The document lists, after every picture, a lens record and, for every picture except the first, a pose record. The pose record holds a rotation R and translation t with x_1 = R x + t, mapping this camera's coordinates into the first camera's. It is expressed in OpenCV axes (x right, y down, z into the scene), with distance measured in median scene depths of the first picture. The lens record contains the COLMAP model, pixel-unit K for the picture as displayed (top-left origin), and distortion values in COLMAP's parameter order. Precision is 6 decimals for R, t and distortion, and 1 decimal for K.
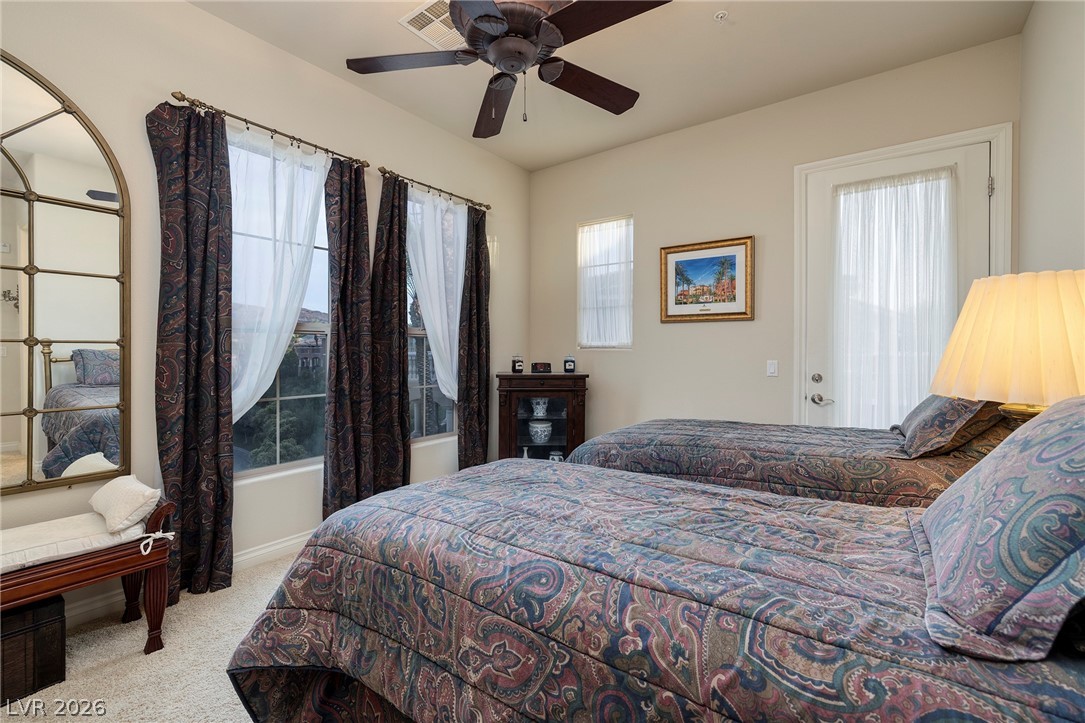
lens RADIAL K [[457.1, 0, 545.1], [0, 457.1, 350.6], [0, 0, 1]] dist [-0.000089, 0.000074]
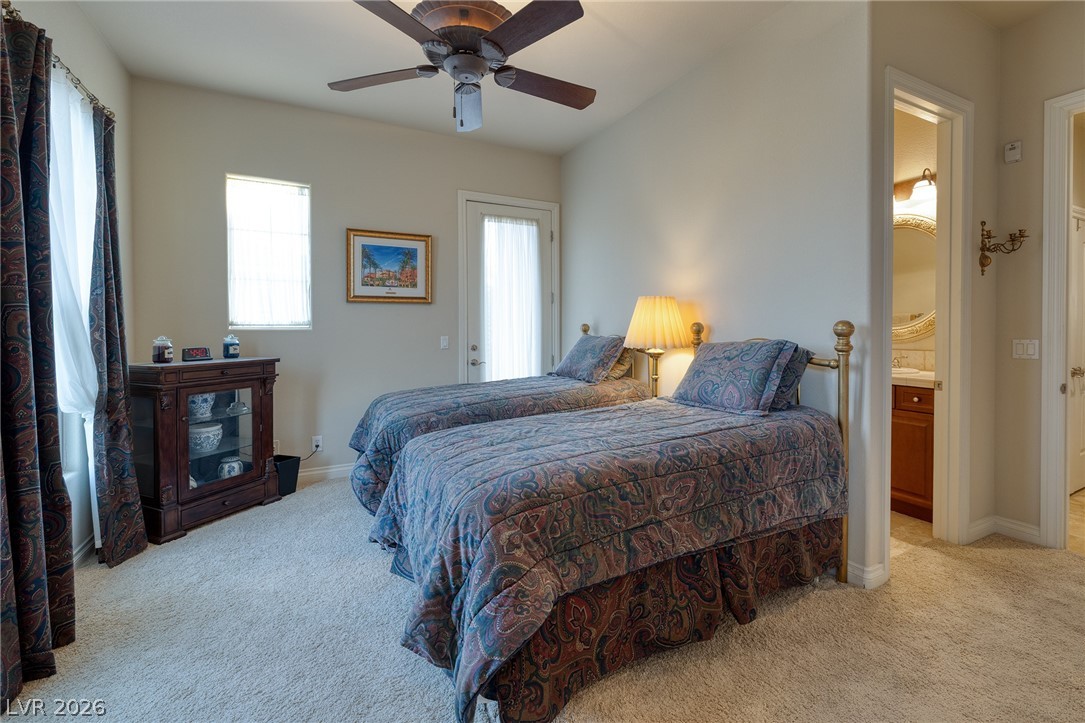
lens RADIAL K [[476.2, 0, 533.6], [0, 476.2, 335.1], [0, 0, 1]] dist [-0.001716, -0.000255]
pose [[0.442139, -0.021491, 0.896689, -0.540948], [0.009075, 0.999769, 0.019487, -0.005370], [-0.896900, -0.000478, 0.442232, 0.172979]]
